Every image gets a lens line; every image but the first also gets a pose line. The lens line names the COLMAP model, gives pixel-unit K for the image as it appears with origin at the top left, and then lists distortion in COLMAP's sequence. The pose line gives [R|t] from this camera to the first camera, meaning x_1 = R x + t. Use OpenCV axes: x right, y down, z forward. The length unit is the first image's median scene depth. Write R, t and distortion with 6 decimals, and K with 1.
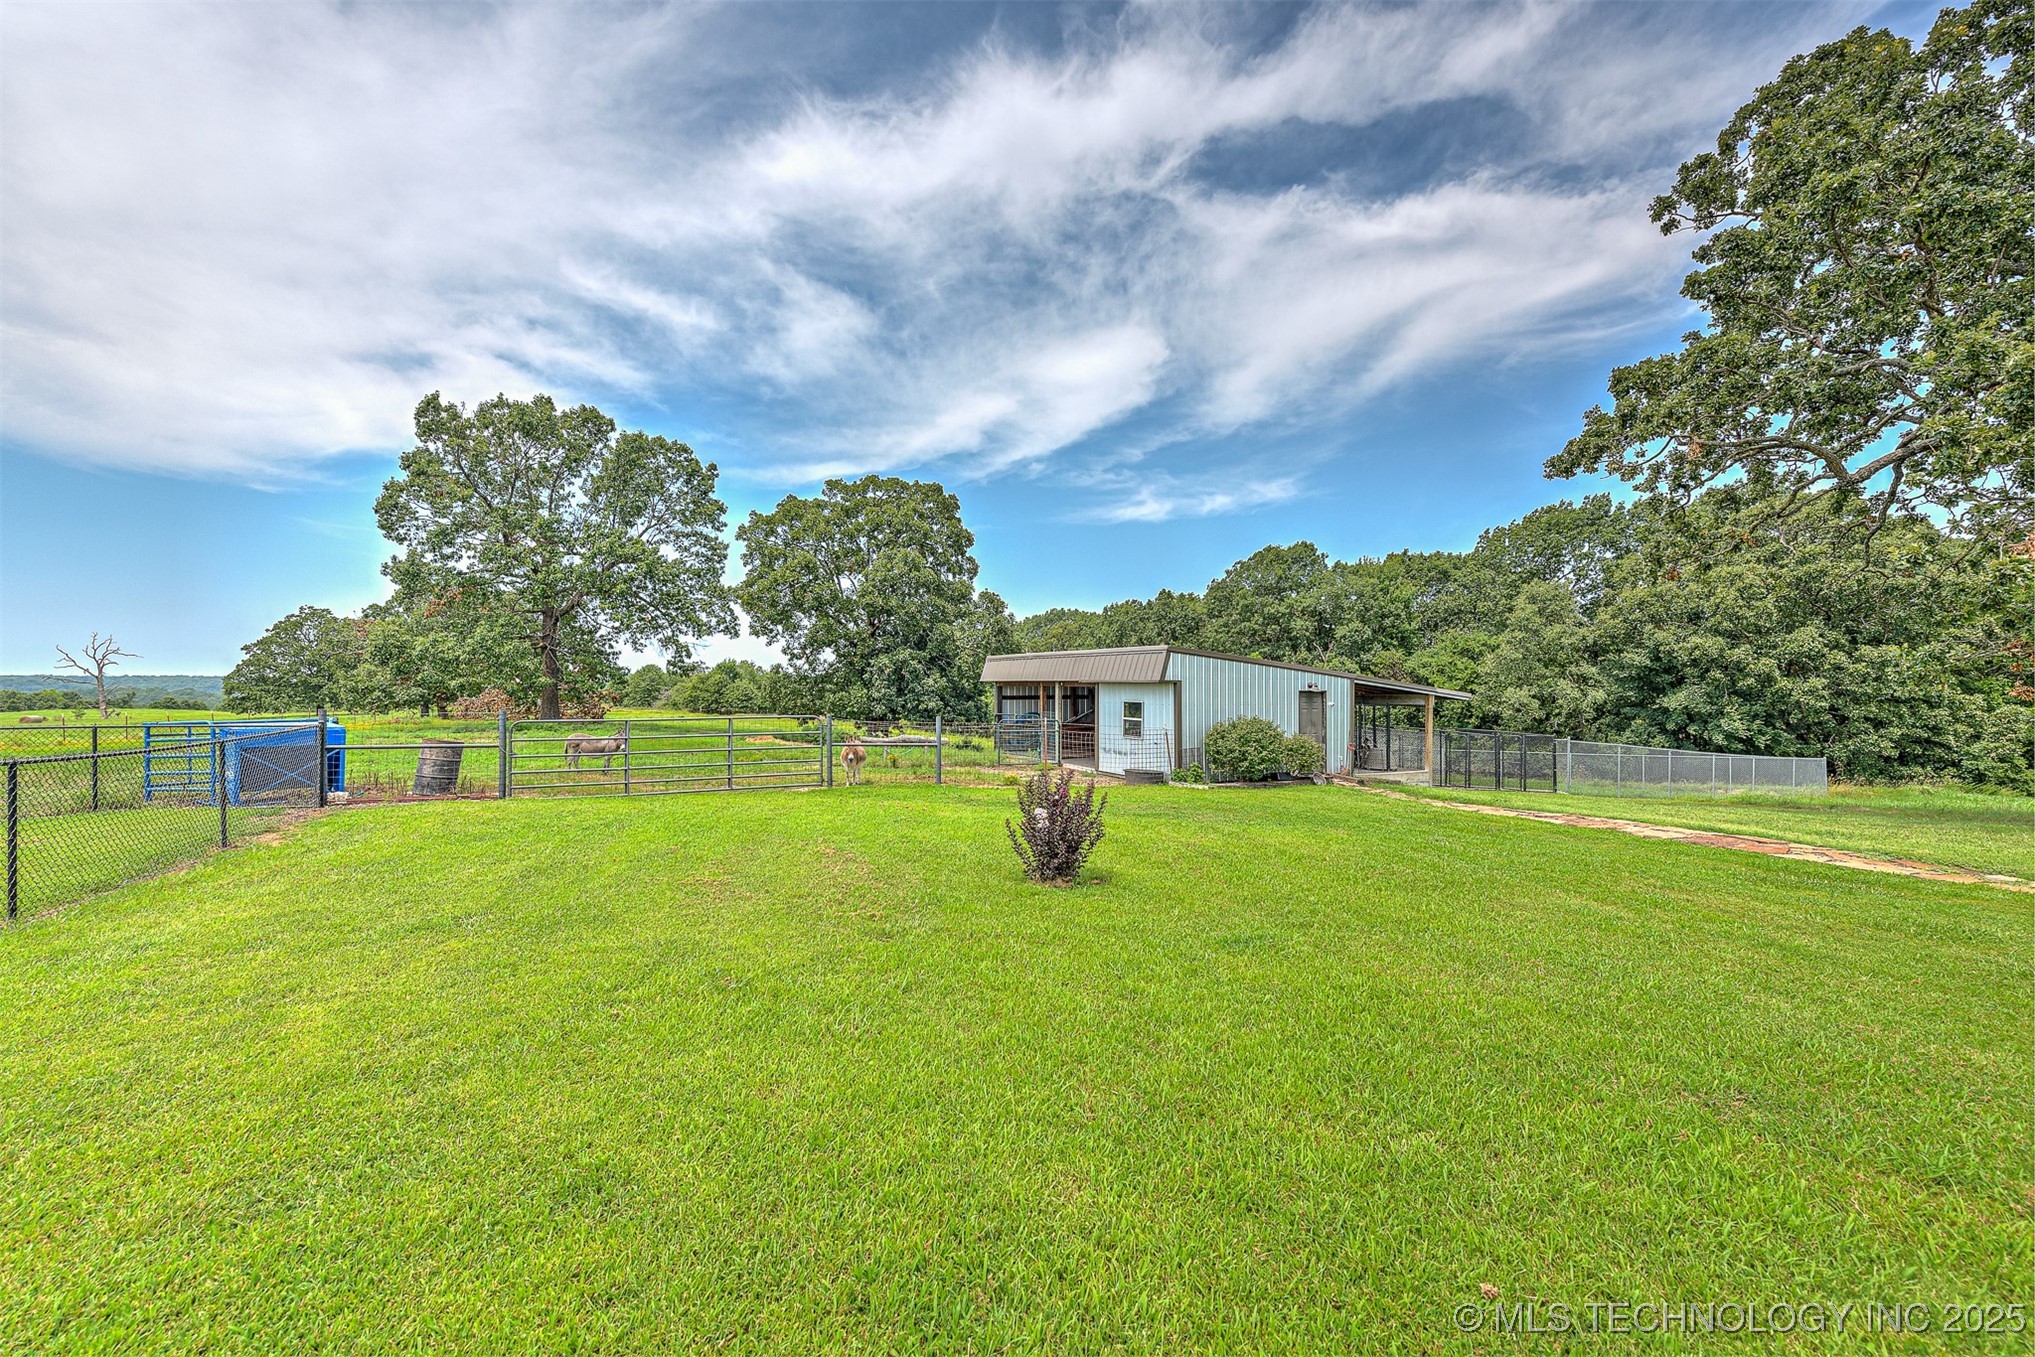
lens RADIAL K [[821.7, 0, 1010.0], [0, 821.7, 669.0], [0, 0, 1]] dist [0.015704, -0.006217]
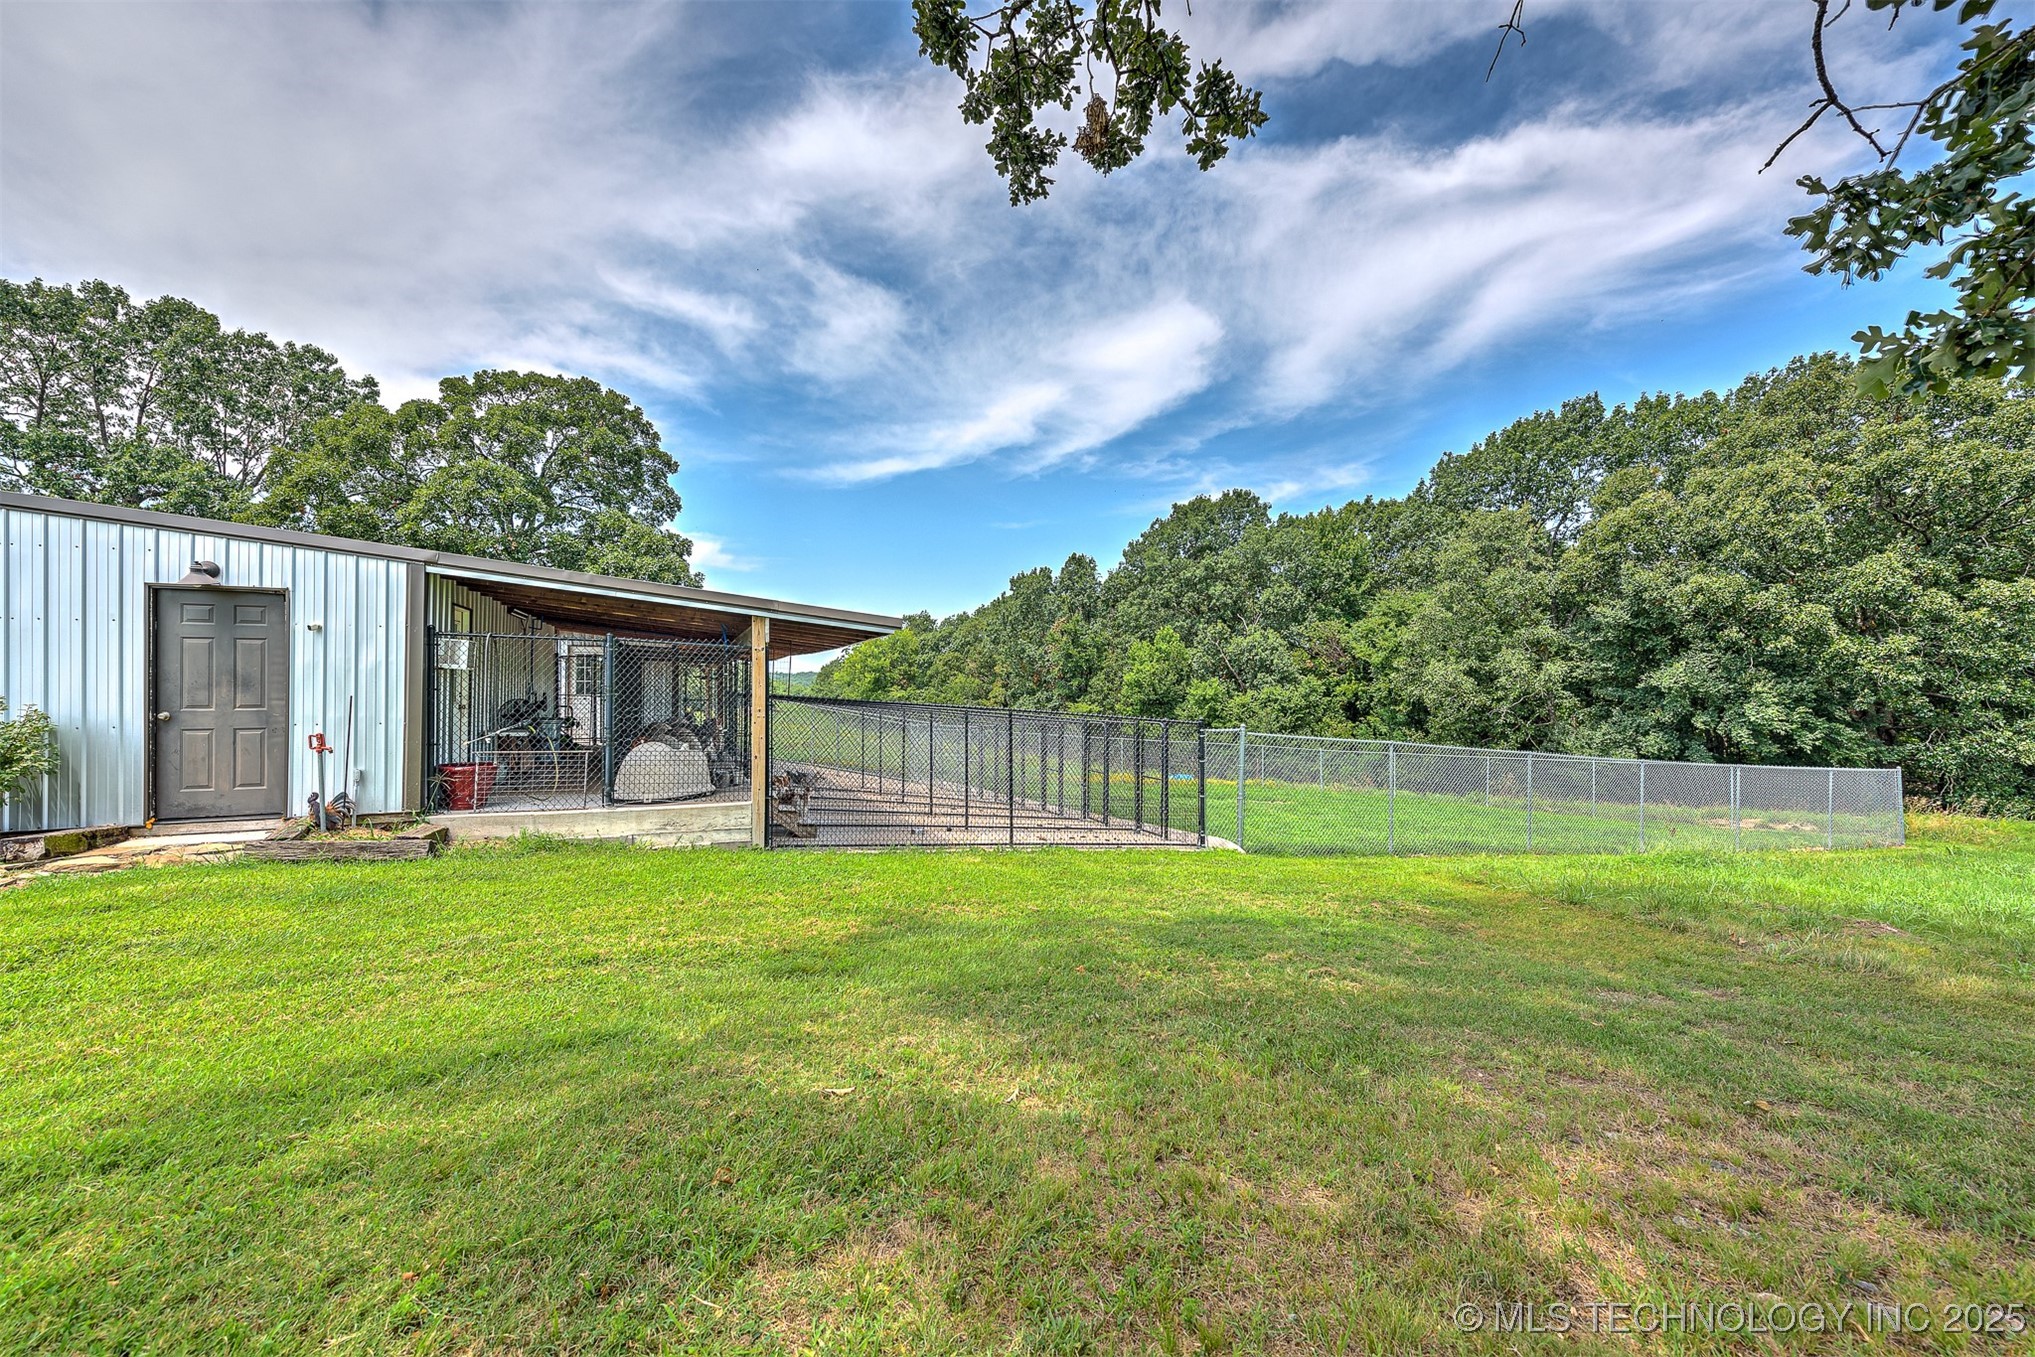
lens RADIAL K [[821.7, 0, 992.3], [0, 821.7, 669.0], [0, 0, 1]] dist [0.015704, -0.006217]
pose [[0.994644, -0.003827, -0.103289, 0.198044], [0.004070, 0.999989, 0.002140, 0.016873], [0.103279, -0.002549, 0.994649, 0.172886]]
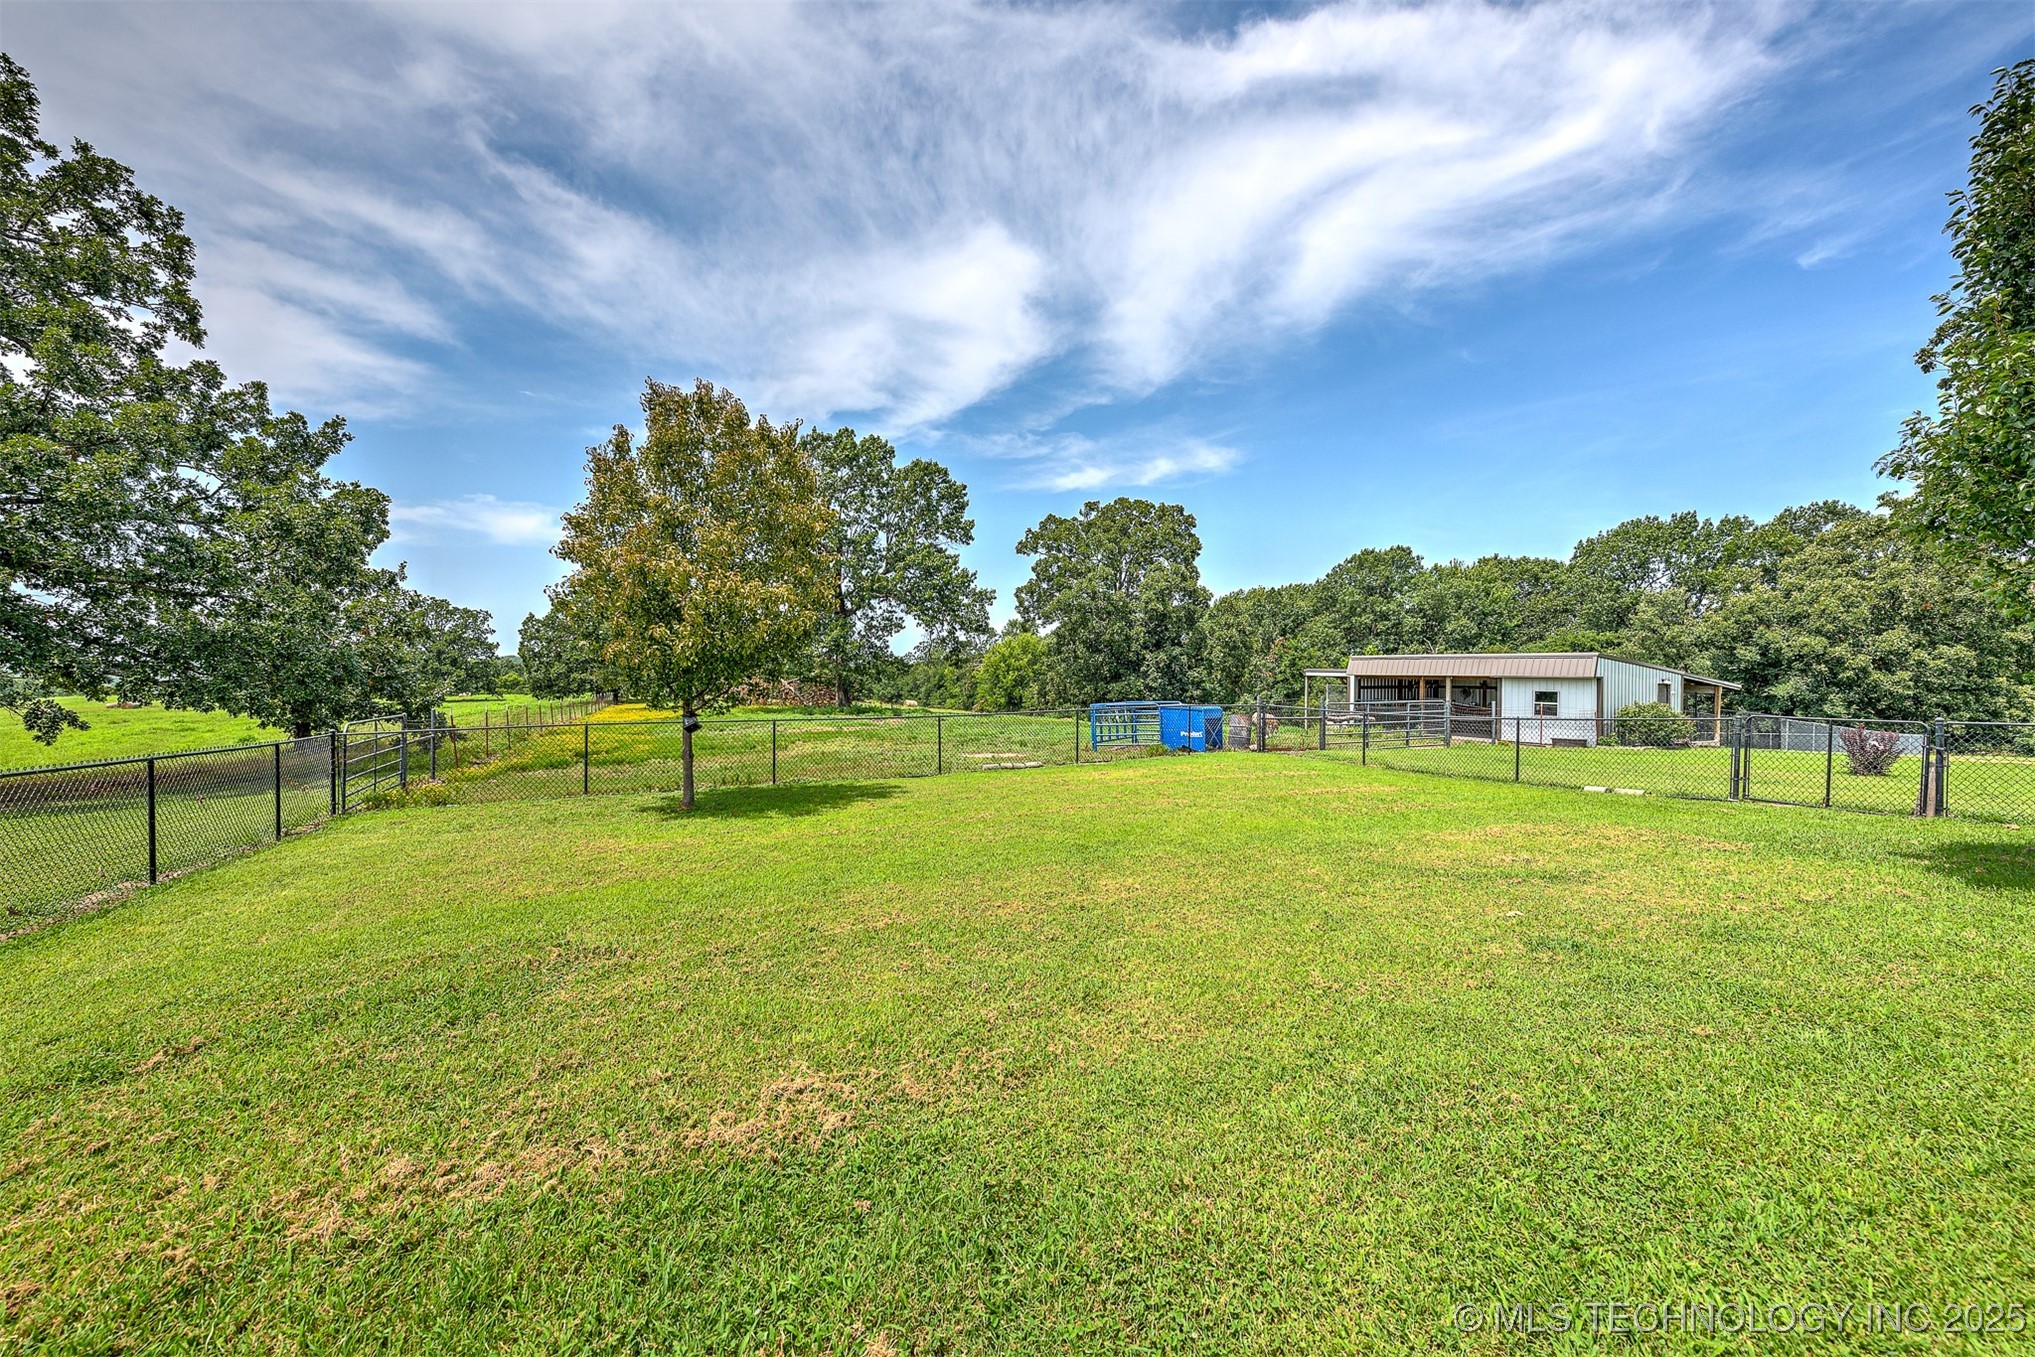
lens RADIAL K [[821.7, 0, 1014.0], [0, 821.7, 666.7], [0, 0, 1]] dist [0.015704, -0.006217]
pose [[0.999440, 0.001911, 0.033414, -0.208431], [-0.002333, 0.999918, 0.012617, -0.004699], [-0.033387, -0.012688, 0.999362, -0.100744]]
